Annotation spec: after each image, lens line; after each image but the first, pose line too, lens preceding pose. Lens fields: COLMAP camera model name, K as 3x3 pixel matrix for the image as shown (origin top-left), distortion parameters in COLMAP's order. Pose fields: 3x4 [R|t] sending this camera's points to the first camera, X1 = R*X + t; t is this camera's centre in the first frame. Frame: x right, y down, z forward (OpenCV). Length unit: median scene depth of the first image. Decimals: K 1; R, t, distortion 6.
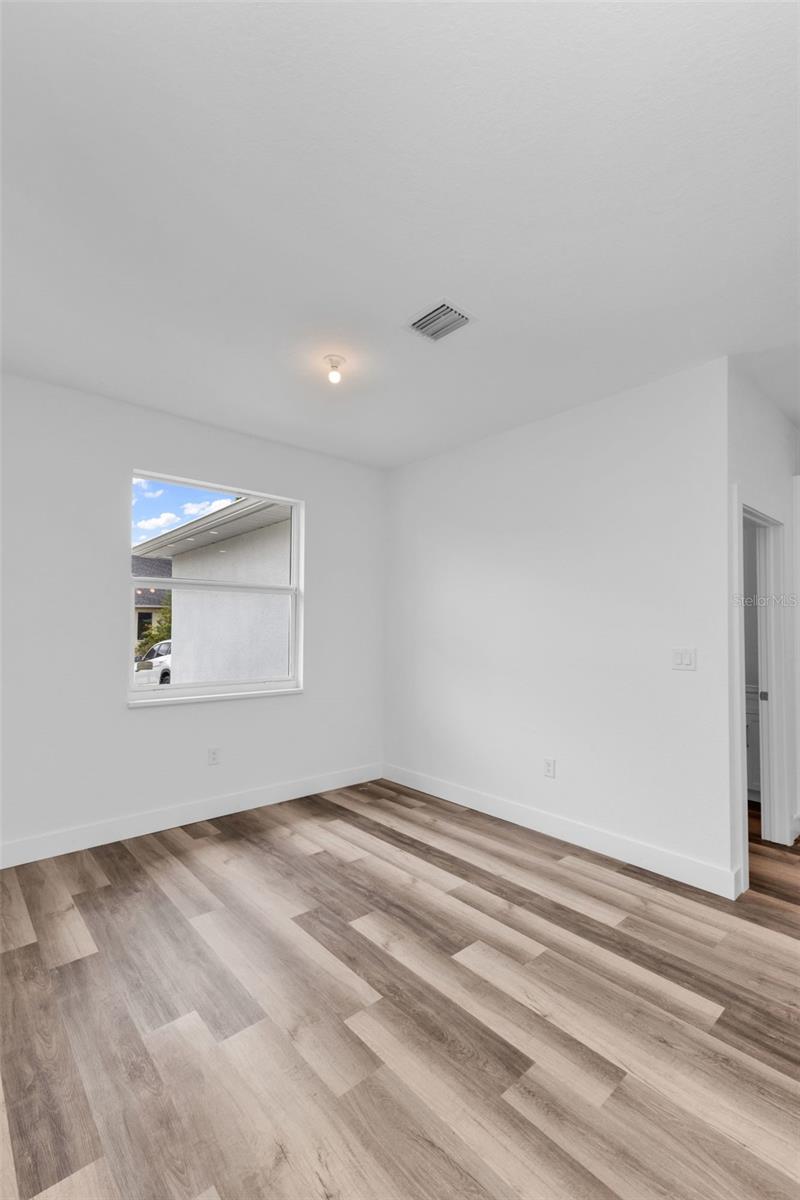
lens RADIAL K [[518.5, 0, 396.0], [0, 518.5, 602.4], [0, 0, 1]] dist [0.019994, -0.006367]
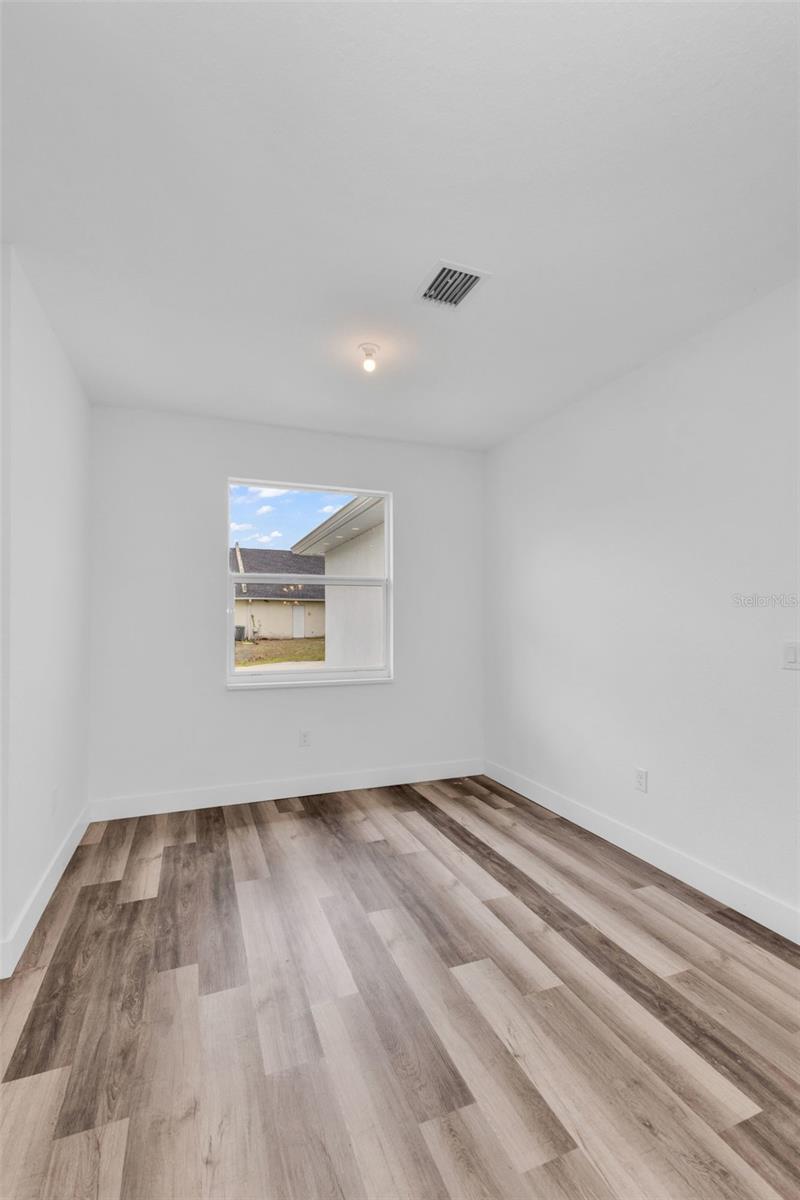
lens RADIAL K [[524.8, 0, 400.0], [0, 524.8, 600.0], [0, 0, 1]] dist [0.022612, -0.007924]
pose [[0.940538, -0.017519, -0.339235, 0.282069], [0.022432, 0.999693, 0.010566, 0.005077], [0.338946, -0.017547, 0.940642, 0.071008]]
